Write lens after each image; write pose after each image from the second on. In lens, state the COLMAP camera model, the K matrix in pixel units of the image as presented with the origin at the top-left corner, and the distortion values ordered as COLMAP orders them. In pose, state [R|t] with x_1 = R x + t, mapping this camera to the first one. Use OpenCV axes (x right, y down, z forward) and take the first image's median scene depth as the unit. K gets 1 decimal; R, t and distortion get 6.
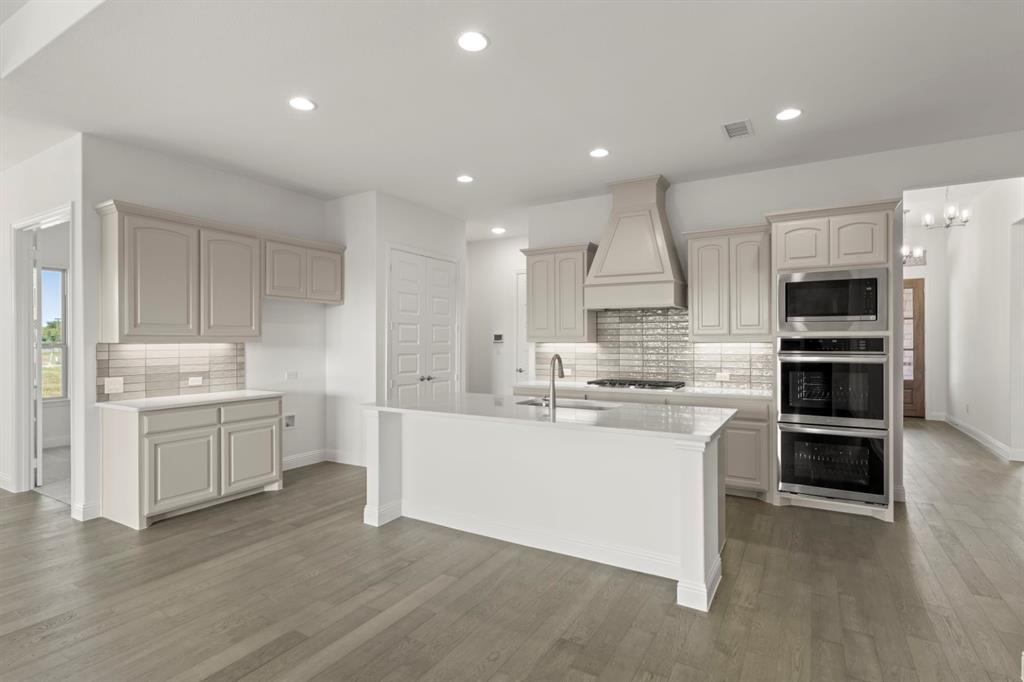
lens RADIAL K [[504.6, 0, 512.0], [0, 504.6, 341.0], [0, 0, 1]] dist [-0.000145, -0.000070]
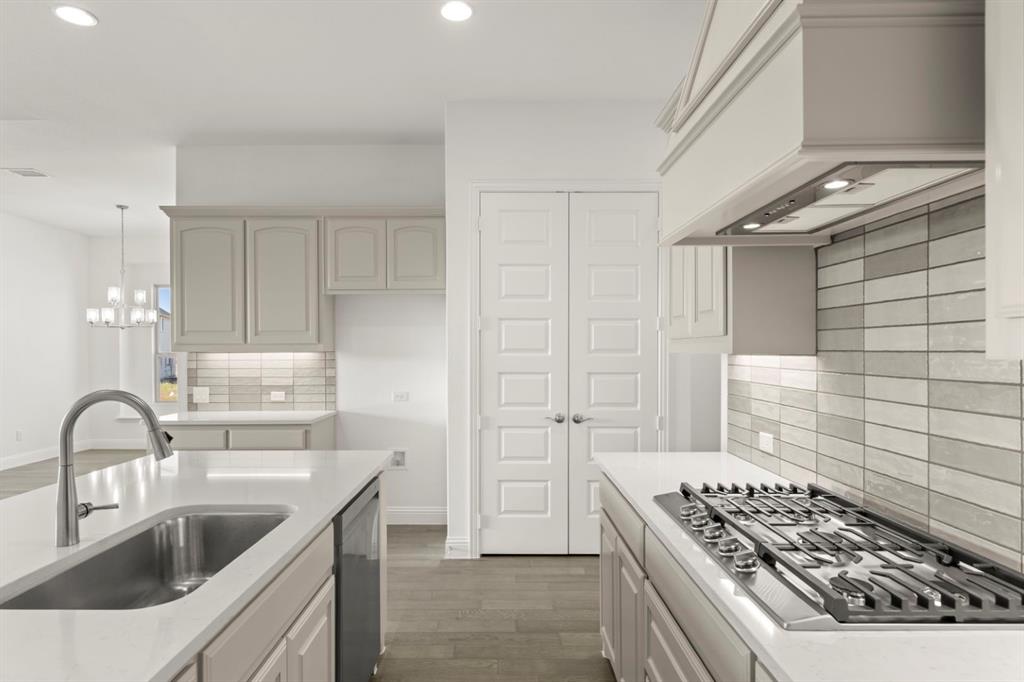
lens RADIAL K [[601.2, 0, 505.9], [0, 601.2, 350.5], [0, 0, 1]] dist [0.000865, 0.000256]
pose [[0.504112, 0.002024, -0.863636, 0.440922], [0.002089, 0.999991, 0.003563, -0.001476], [0.863636, -0.003601, 0.504103, 0.782727]]
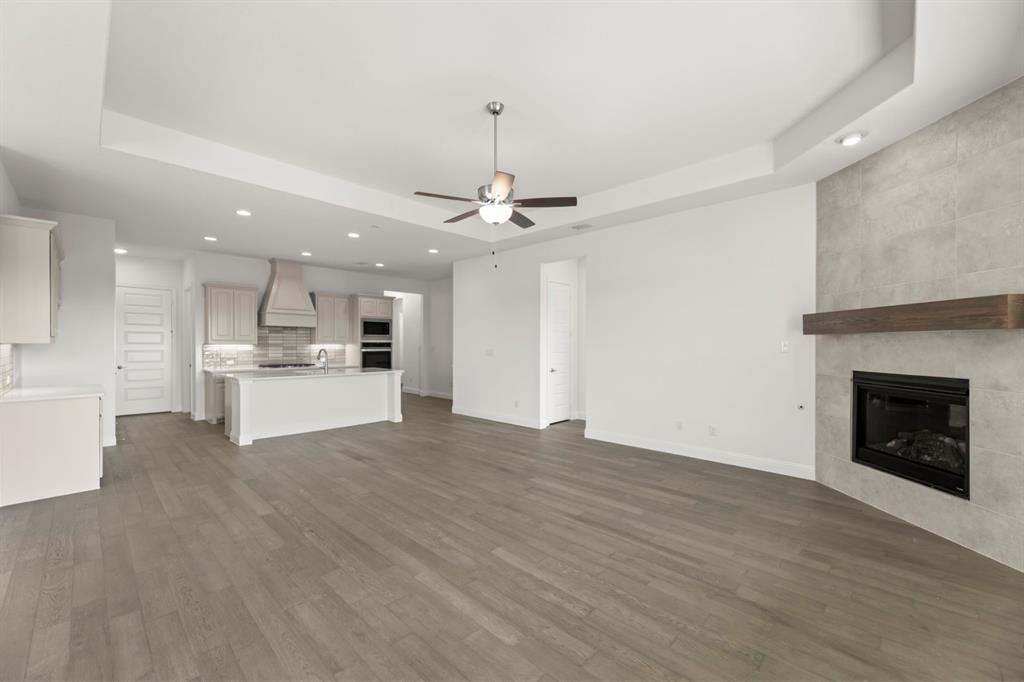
lens RADIAL K [[415.8, 0, 512.0], [0, 415.8, 341.0], [0, 0, 1]] dist [0.000358, -0.000088]
pose [[0.239423, 0.006255, 0.970895, -1.163836], [-0.004298, 0.999976, -0.005383, -0.004323], [-0.970906, -0.002884, 0.239444, -0.225199]]
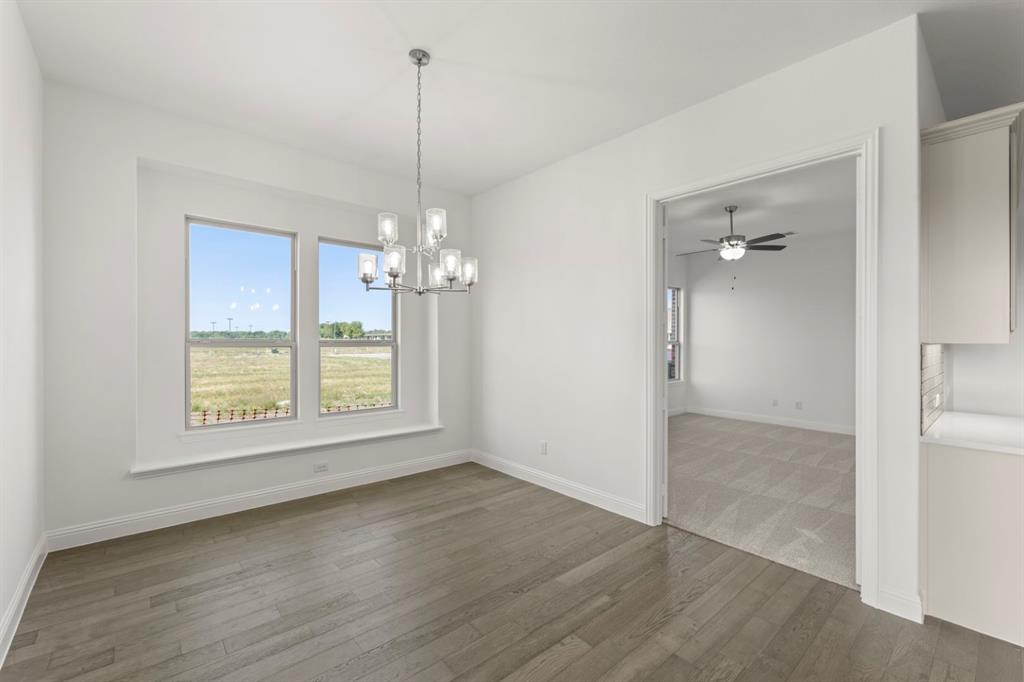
lens RADIAL K [[442.9, 0, 512.0], [0, 442.9, 341.0], [0, 0, 1]] dist [0.001430, 0.000381]
pose [[0.951499, 0.005864, -0.307597, -0.947745], [-0.004988, 0.999981, 0.003632, -0.002089], [0.307613, -0.001921, 0.951510, 0.229979]]
